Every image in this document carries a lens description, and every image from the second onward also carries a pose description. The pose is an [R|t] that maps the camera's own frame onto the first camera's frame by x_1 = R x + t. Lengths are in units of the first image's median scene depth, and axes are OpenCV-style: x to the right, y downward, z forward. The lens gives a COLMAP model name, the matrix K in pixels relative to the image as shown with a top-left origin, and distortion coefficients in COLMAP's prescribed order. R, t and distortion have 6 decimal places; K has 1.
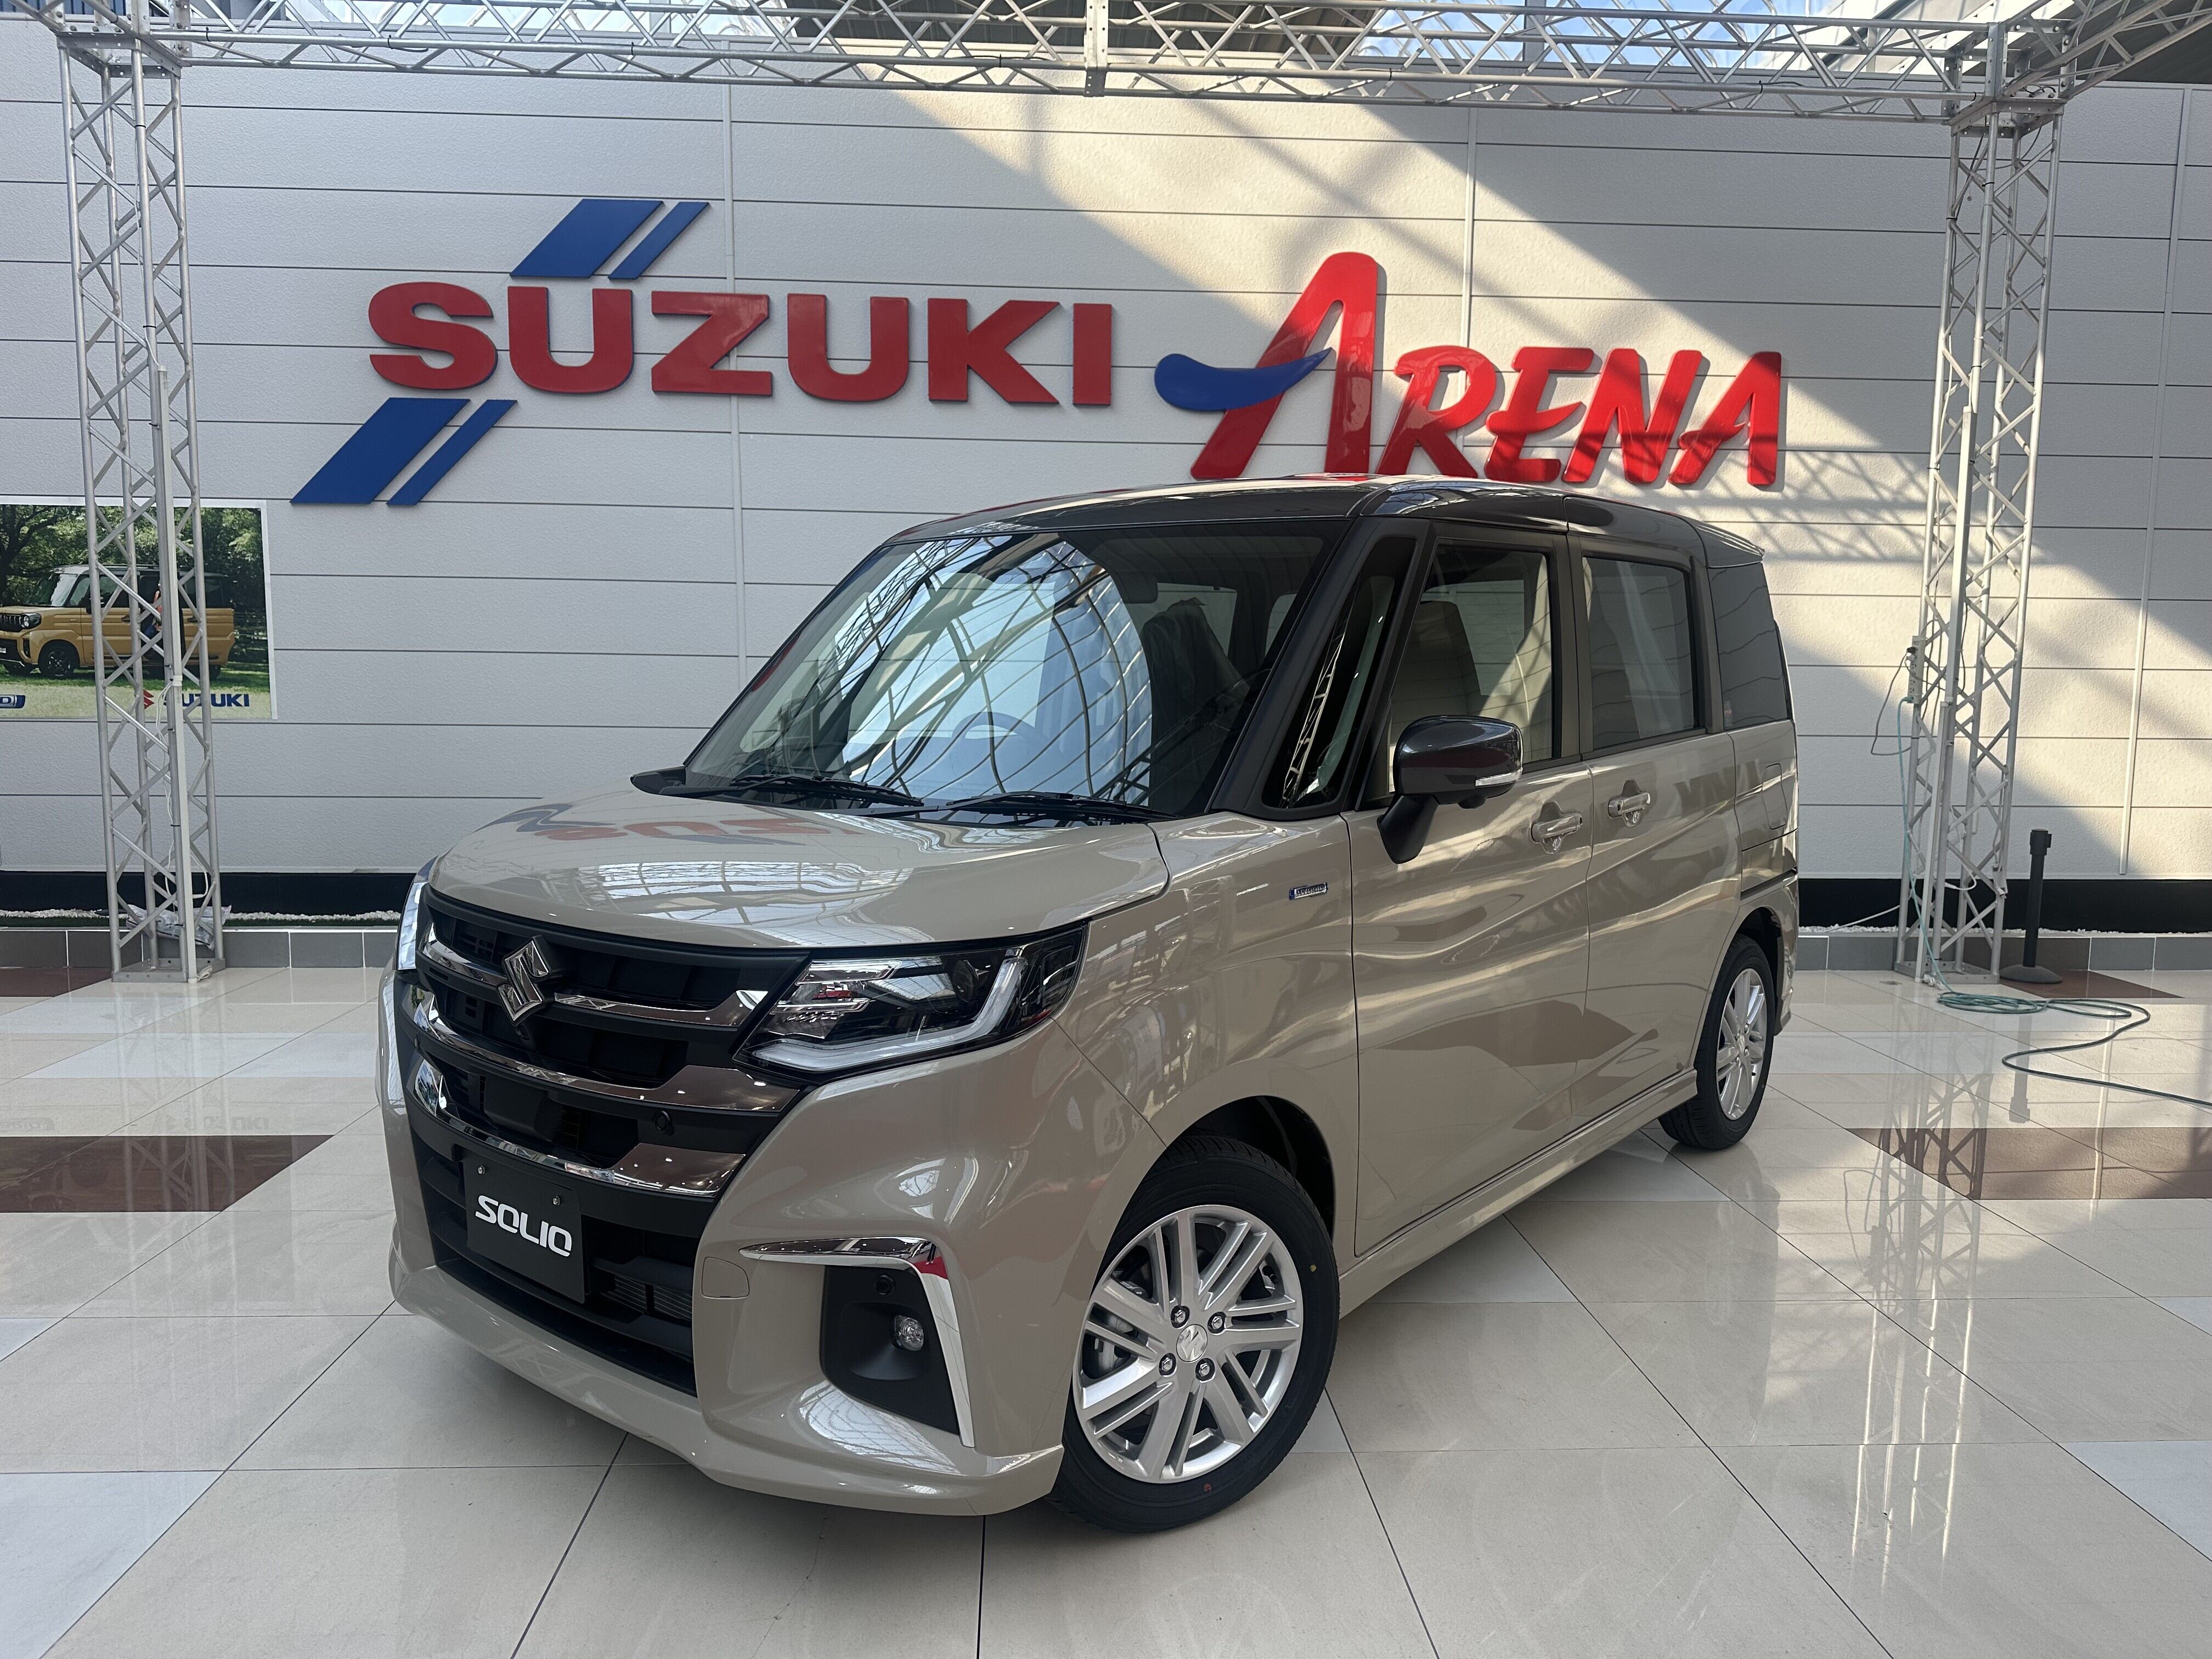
lens RADIAL K [[1555.6, 0, 1112.0], [0, 1555.6, 826.8], [0, 0, 1]] dist [0.041505, -0.037581]
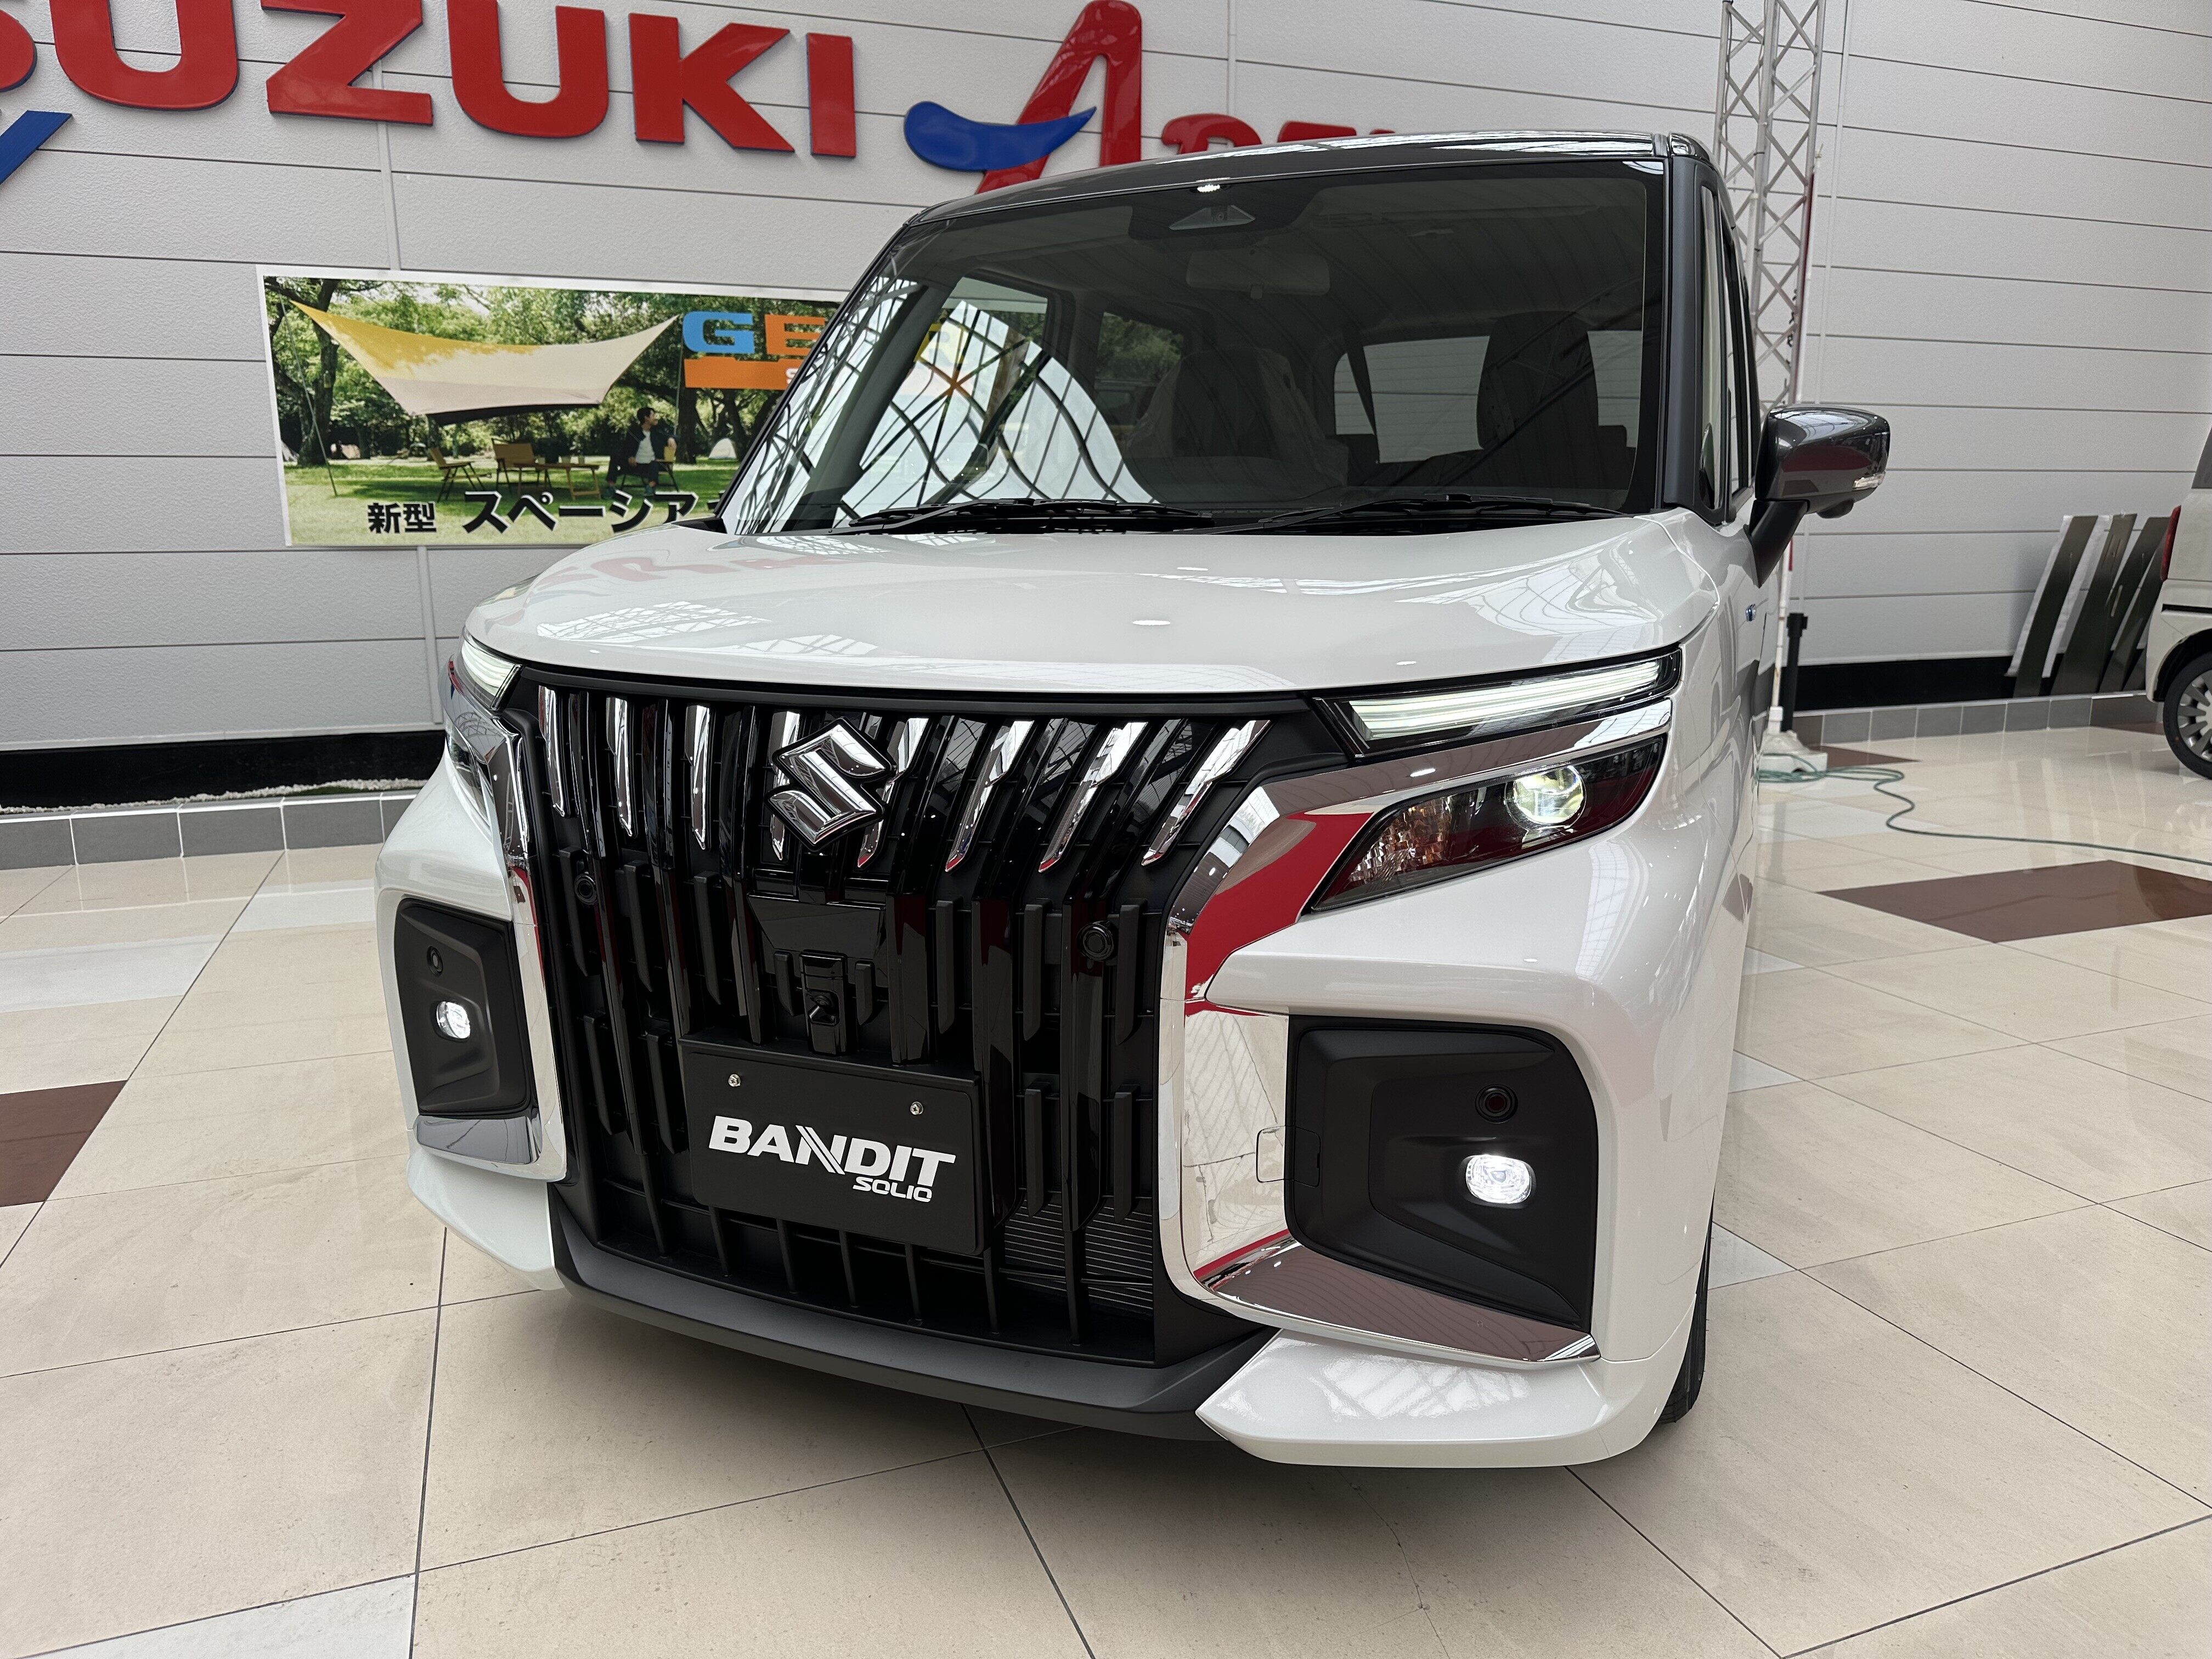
lens RADIAL K [[1569.6, 0, 1110.0], [0, 1569.6, 822.4], [0, 0, 1]] dist [-0.011170, -0.002930]
pose [[0.951886, -0.072549, 0.297741, -0.169625], [0.046419, 0.994497, 0.093923, 0.020912], [-0.302916, -0.075583, 0.950015, 0.126640]]
